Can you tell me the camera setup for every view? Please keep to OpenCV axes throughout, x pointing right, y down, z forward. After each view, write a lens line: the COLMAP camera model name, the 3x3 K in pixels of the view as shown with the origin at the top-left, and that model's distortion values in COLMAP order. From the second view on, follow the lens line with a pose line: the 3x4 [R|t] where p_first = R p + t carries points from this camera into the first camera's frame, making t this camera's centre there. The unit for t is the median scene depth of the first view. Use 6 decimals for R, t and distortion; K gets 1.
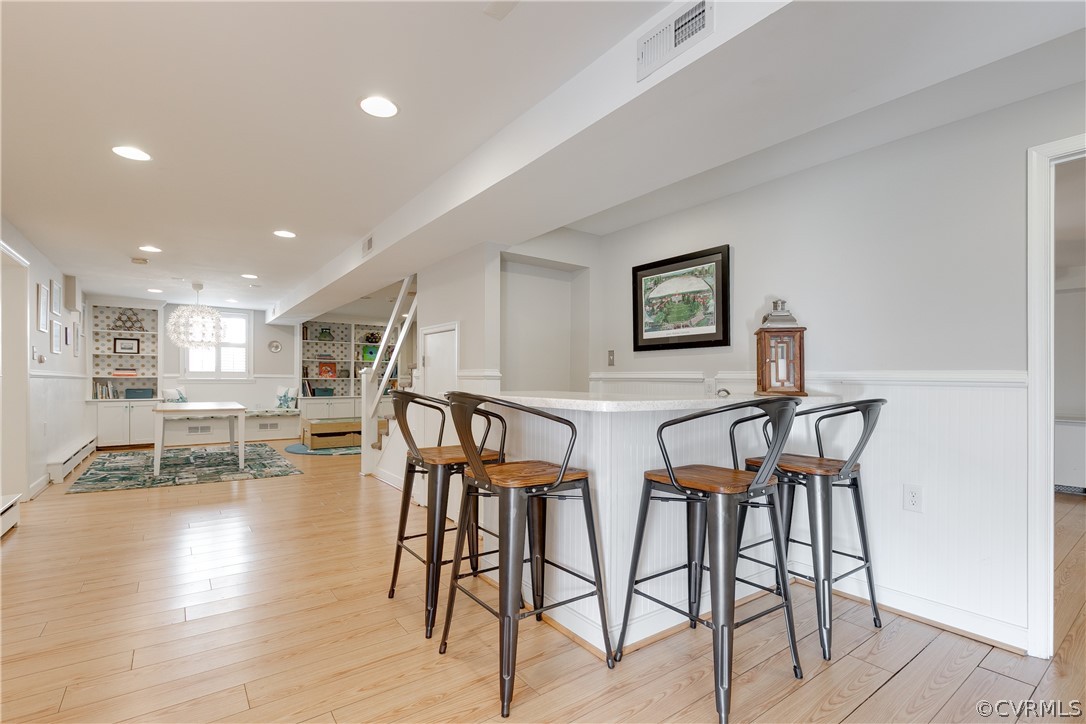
lens RADIAL K [[506.4, 0, 555.5], [0, 506.4, 380.9], [0, 0, 1]] dist [-0.000646, -0.000326]
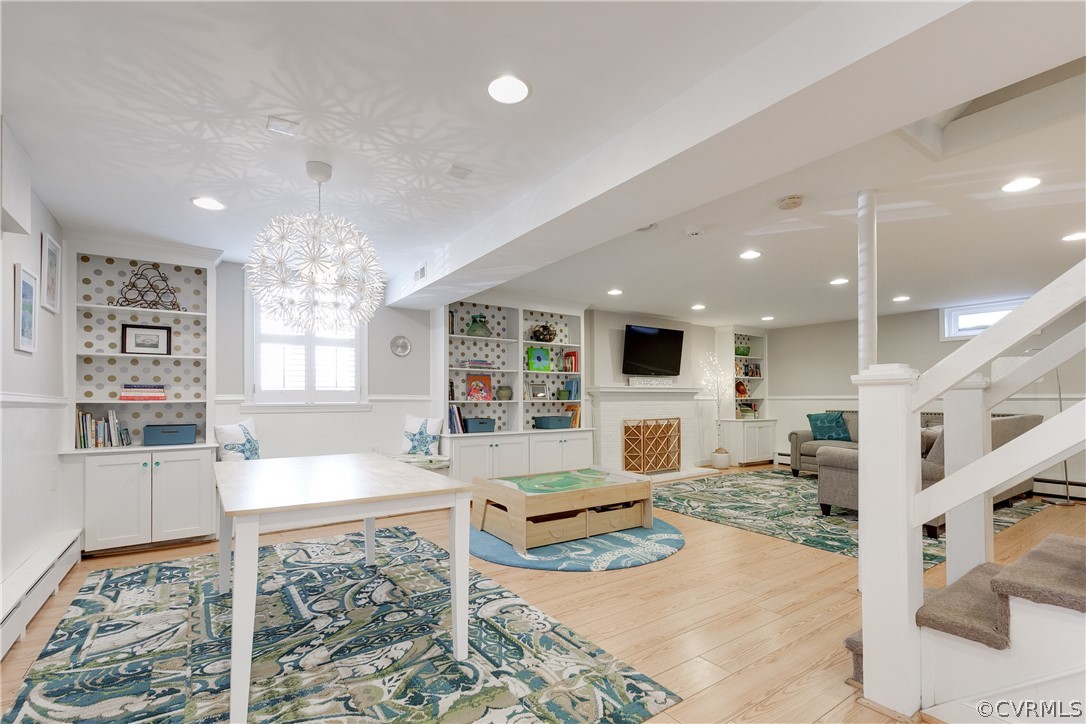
lens RADIAL K [[506.4, 0, 549.0], [0, 506.4, 393.6], [0, 0, 1]] dist [-0.000646, -0.000326]
pose [[0.999360, -0.009179, -0.034580, -0.425659], [0.008634, 0.999836, -0.015889, -0.004301], [0.034720, 0.015580, 0.999276, 0.506175]]
